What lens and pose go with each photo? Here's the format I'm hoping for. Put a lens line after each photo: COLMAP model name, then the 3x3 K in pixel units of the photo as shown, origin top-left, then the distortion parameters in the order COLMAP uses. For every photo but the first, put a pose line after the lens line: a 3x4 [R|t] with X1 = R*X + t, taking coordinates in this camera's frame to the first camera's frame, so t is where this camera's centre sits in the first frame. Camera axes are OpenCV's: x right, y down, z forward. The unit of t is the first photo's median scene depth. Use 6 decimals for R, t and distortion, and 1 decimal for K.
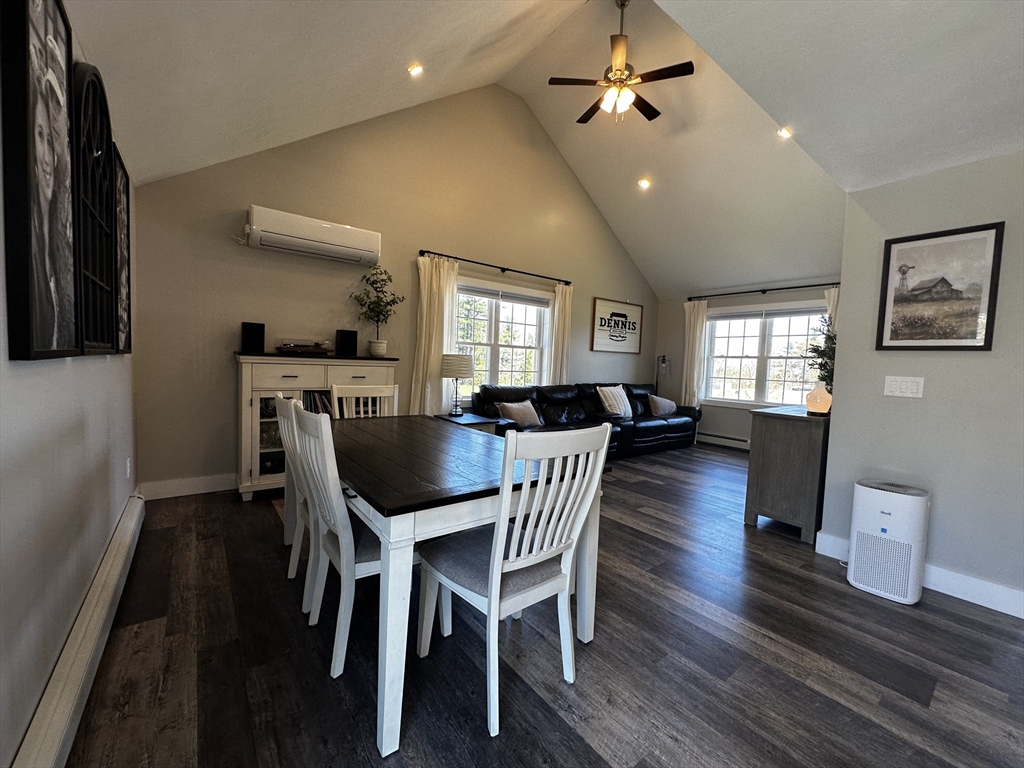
lens RADIAL K [[411.5, 0, 513.2], [0, 411.5, 382.0], [0, 0, 1]] dist [0.001908, -0.000216]
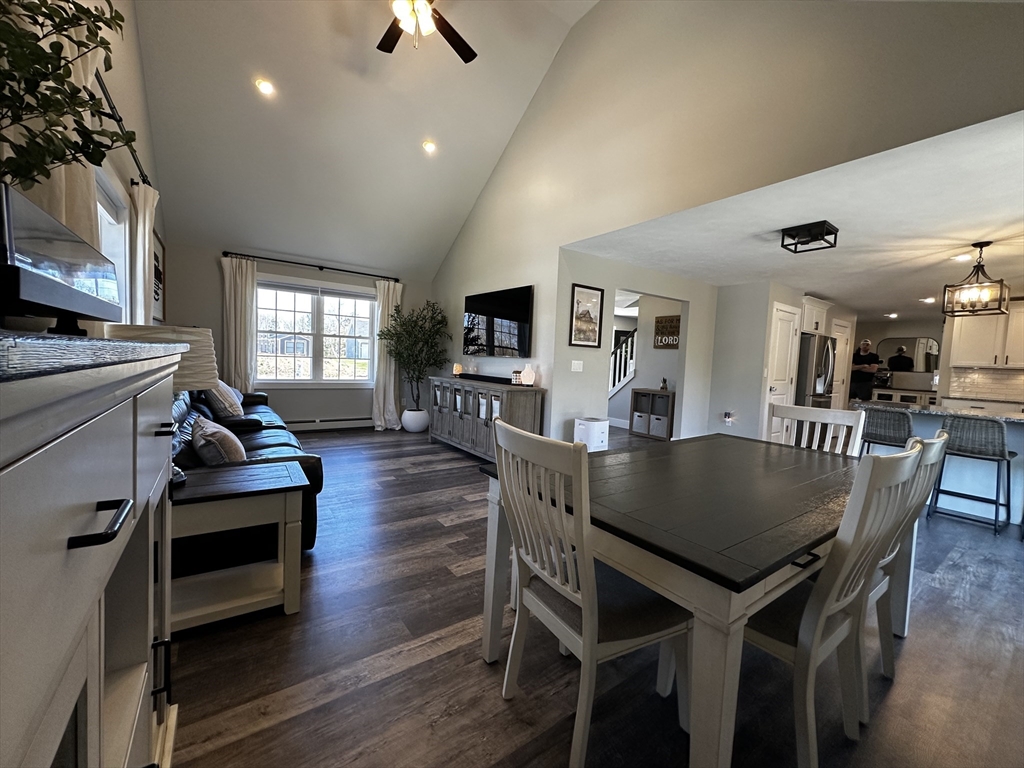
lens RADIAL K [[411.5, 0, 511.6], [0, 411.5, 384.8], [0, 0, 1]] dist [0.001908, -0.000216]
pose [[0.046837, -0.102812, 0.993597, -0.578854], [0.005907, 0.994700, 0.102648, -0.061299], [-0.998885, 0.001062, 0.047196, 0.761026]]
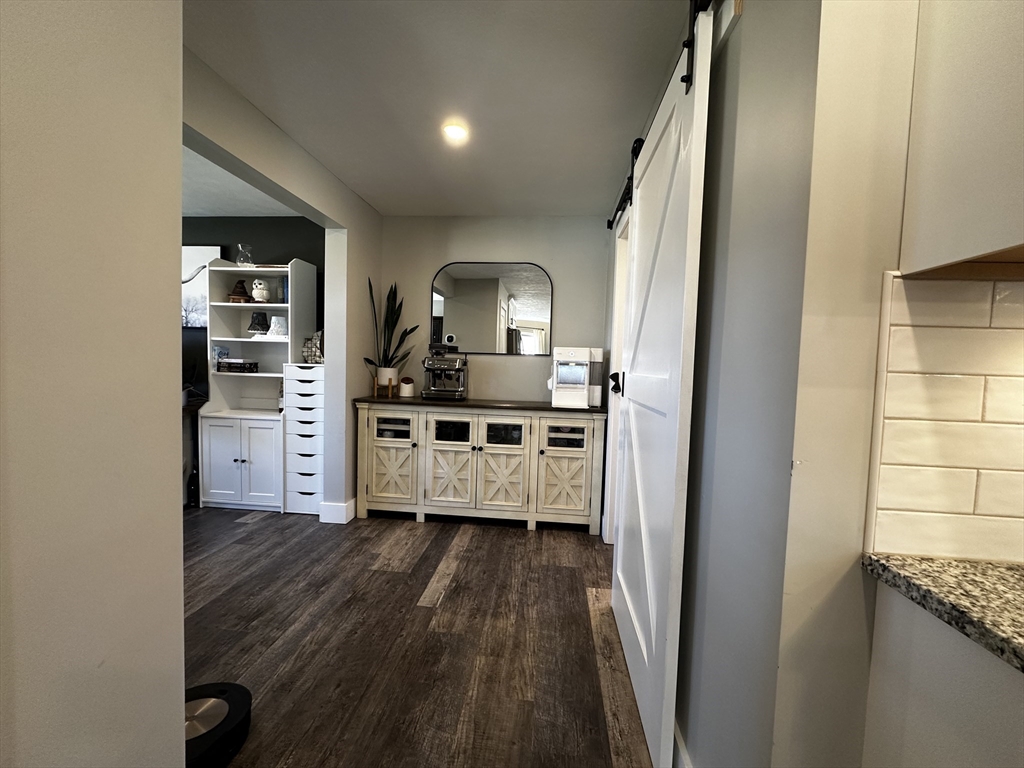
lens RADIAL K [[411.5, 0, 512.6], [0, 411.5, 381.9], [0, 0, 1]] dist [0.001908, -0.000216]
pose [[-0.731940, -0.113162, 0.671907, 1.173633], [-0.041738, 0.991707, 0.121555, 0.068011], [-0.680090, 0.060927, -0.730593, -0.703001]]
